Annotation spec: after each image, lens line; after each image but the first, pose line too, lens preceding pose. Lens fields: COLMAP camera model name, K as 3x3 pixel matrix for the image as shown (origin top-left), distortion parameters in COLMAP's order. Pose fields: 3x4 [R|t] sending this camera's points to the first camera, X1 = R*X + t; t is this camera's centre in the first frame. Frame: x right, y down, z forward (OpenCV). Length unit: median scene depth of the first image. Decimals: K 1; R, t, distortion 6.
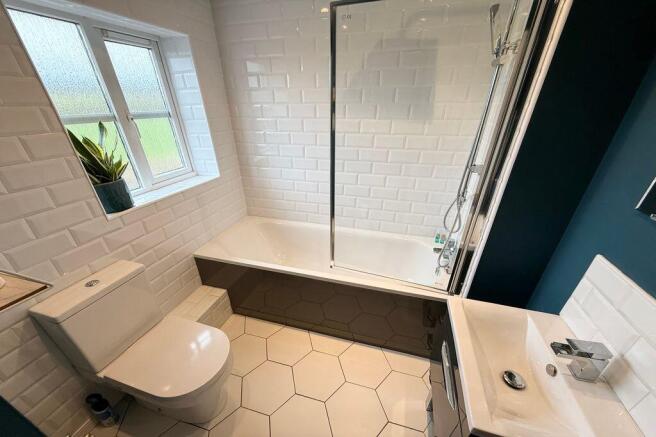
lens RADIAL K [[258.1, 0, 329.8], [0, 258.1, 238.5], [0, 0, 1]] dist [0.001242, 0.000001]
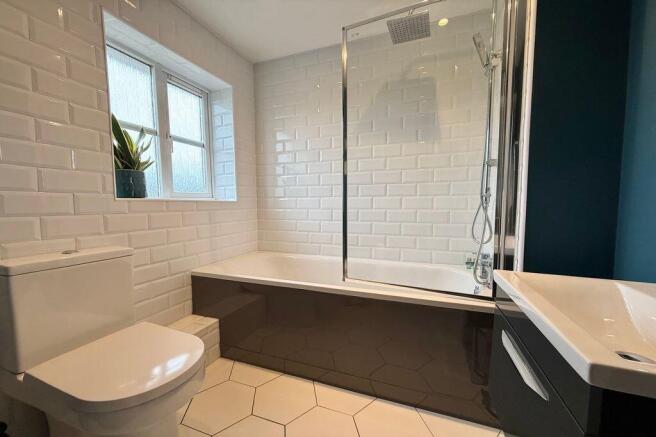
lens RADIAL K [[258.1, 0, 328.0], [0, 258.1, 221.7], [0, 0, 1]] dist [0.001242, 0.000001]
pose [[0.997563, 0.004863, -0.069608, 0.010432], [-0.034524, 0.901306, -0.431805, 0.300884], [0.060638, 0.433155, 0.899277, 0.153942]]
